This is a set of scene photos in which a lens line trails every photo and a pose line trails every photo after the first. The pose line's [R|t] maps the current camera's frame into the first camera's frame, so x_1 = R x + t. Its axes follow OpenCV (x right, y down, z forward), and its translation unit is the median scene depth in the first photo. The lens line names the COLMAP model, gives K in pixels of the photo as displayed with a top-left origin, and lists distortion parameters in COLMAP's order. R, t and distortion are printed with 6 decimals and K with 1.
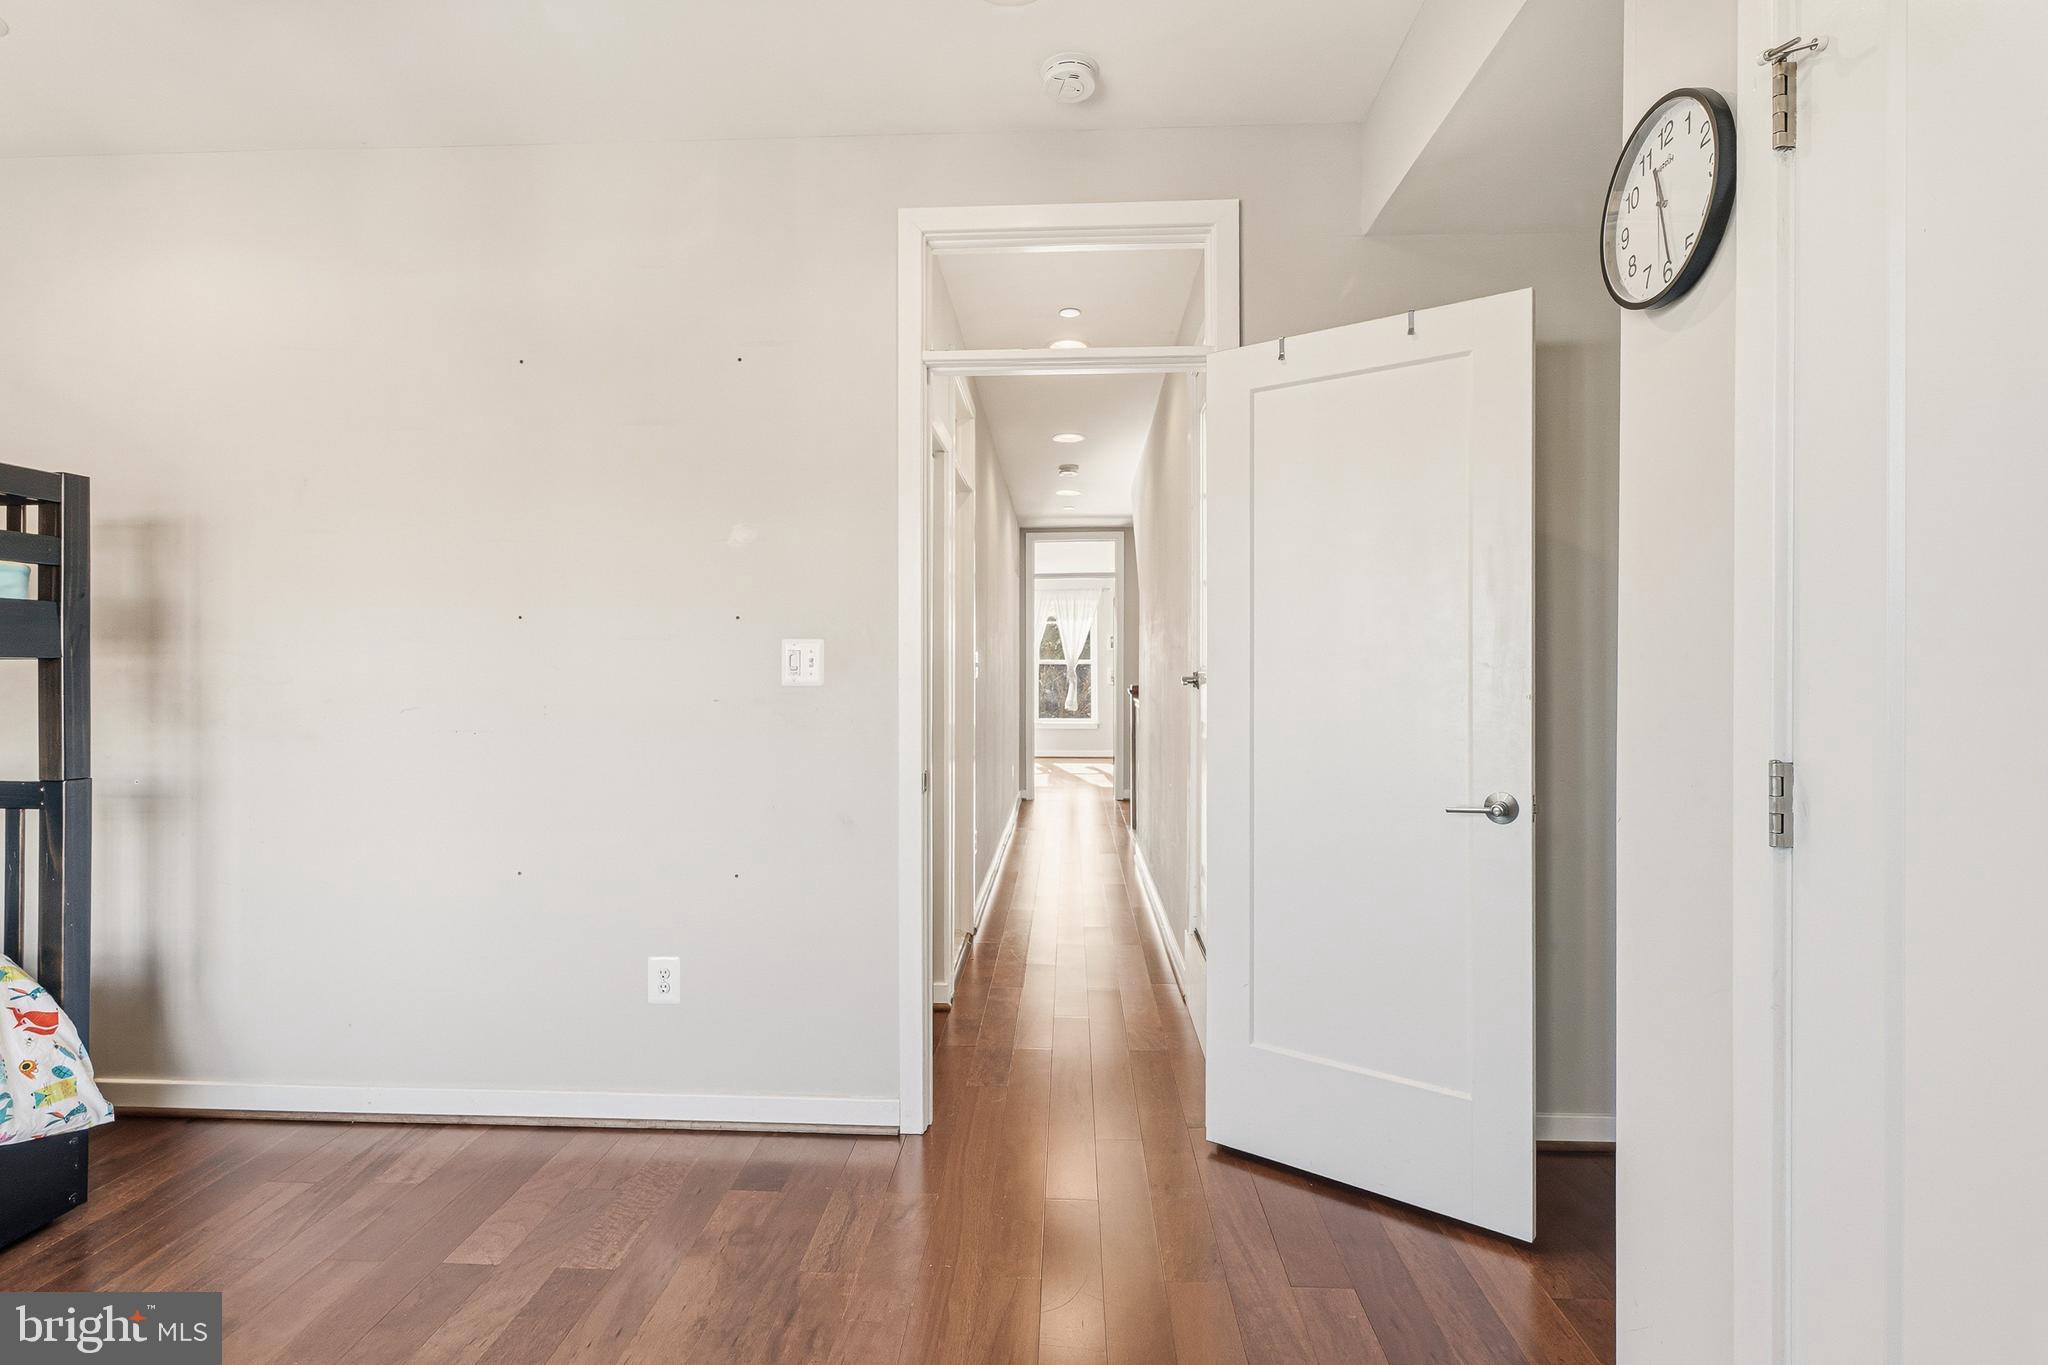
lens RADIAL K [[967.3, 0, 1023.7], [0, 967.3, 671.8], [0, 0, 1]] dist [-0.011085, 0.000867]
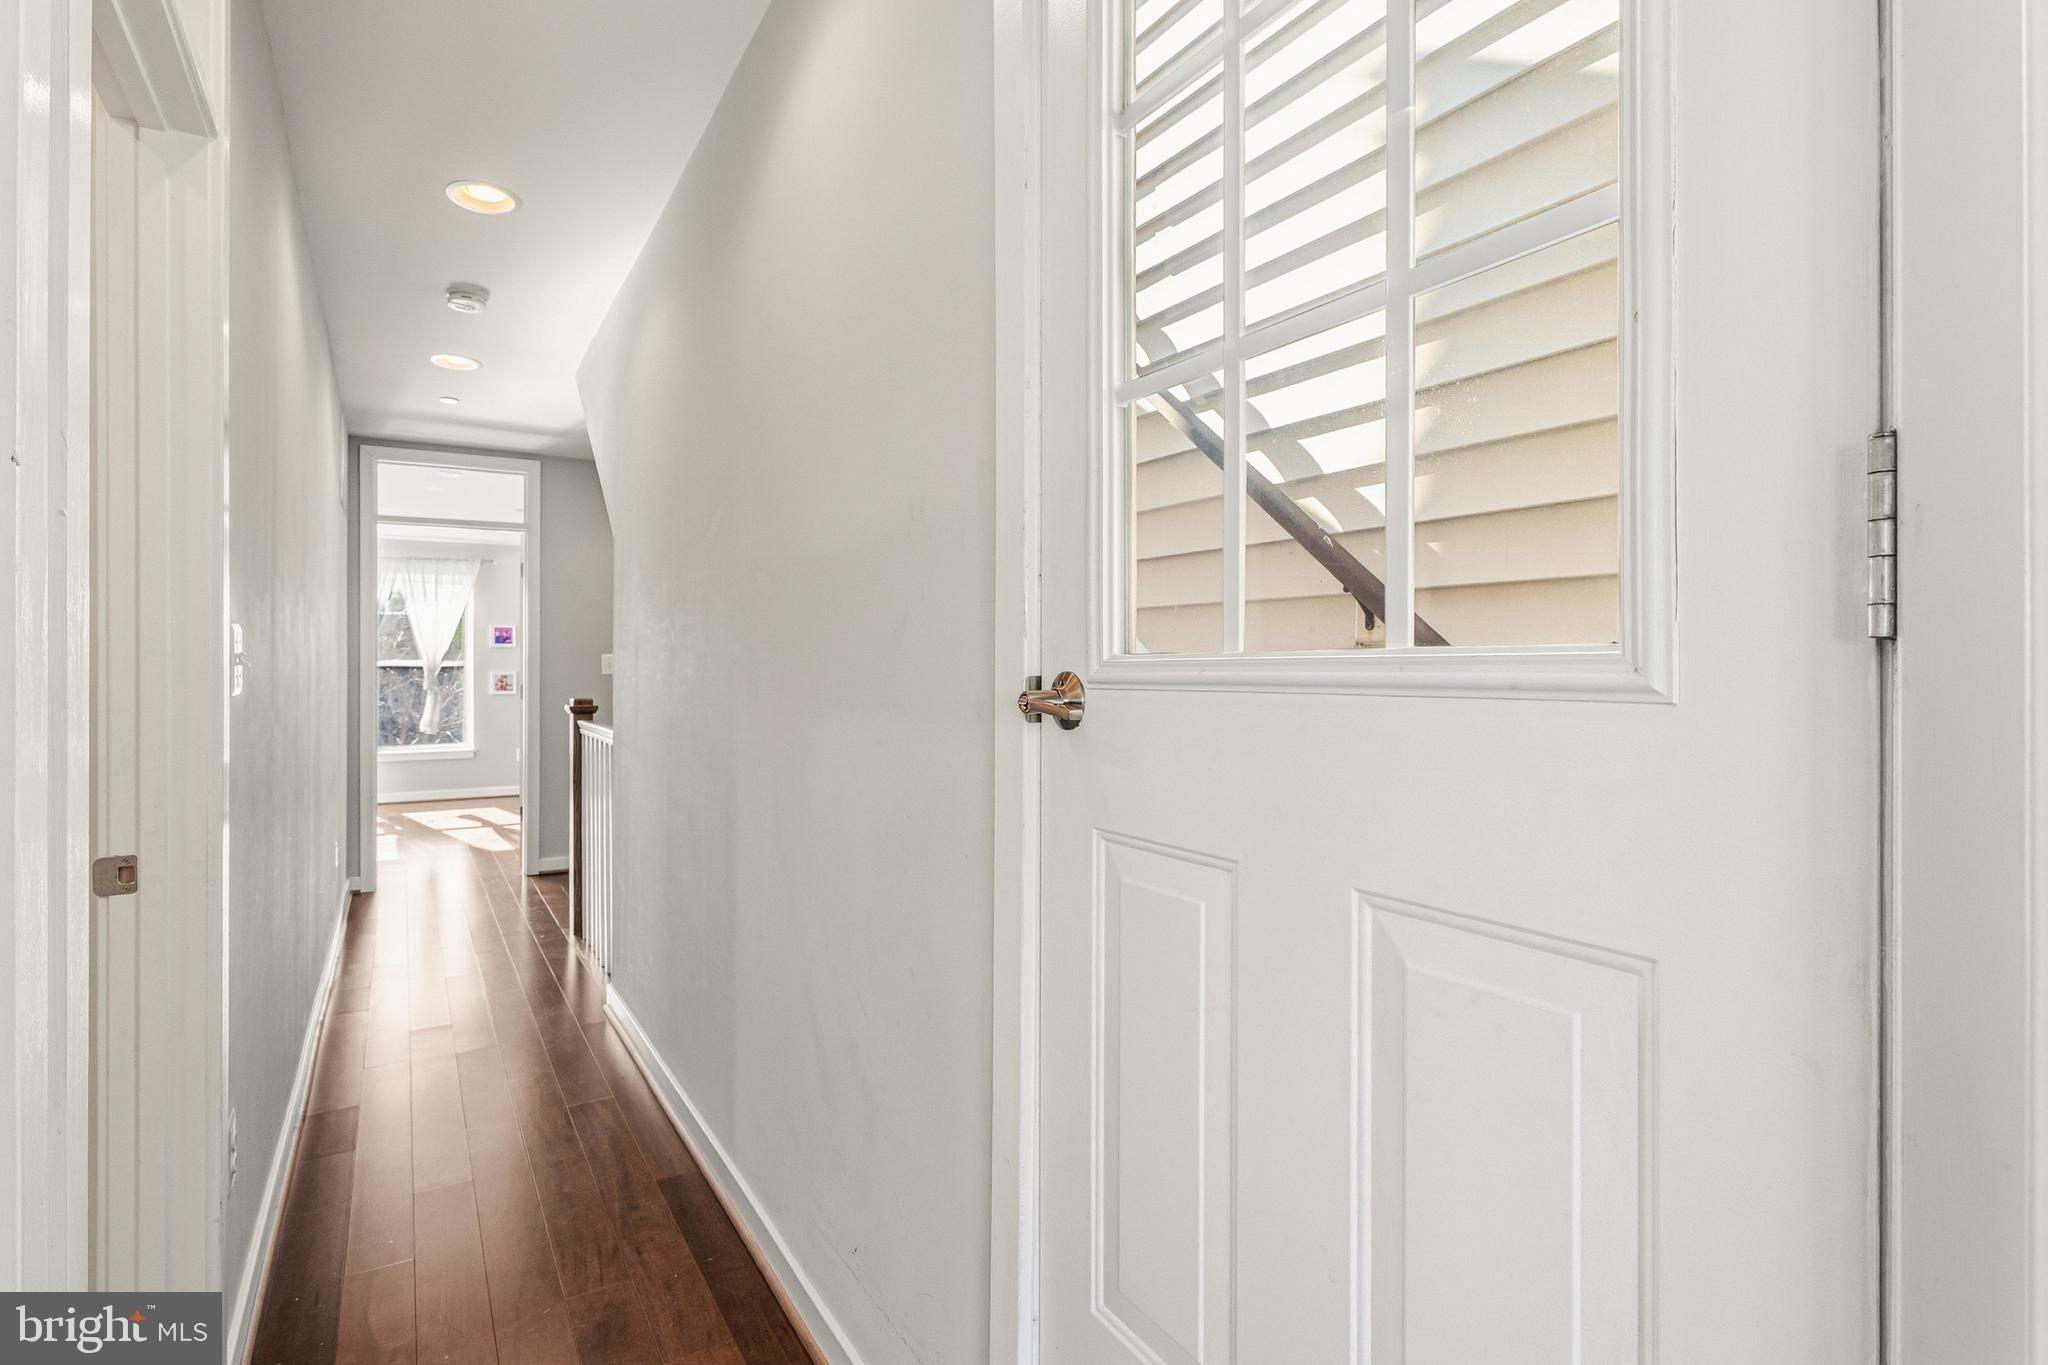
lens RADIAL K [[967.3, 0, 986.5], [0, 967.3, 667.2], [0, 0, 1]] dist [-0.011085, 0.000867]
pose [[0.830372, 0.002872, 0.557202, -0.007740], [0.002416, 0.999959, -0.008755, 0.000205], [-0.557205, 0.008616, 0.830331, 0.289202]]
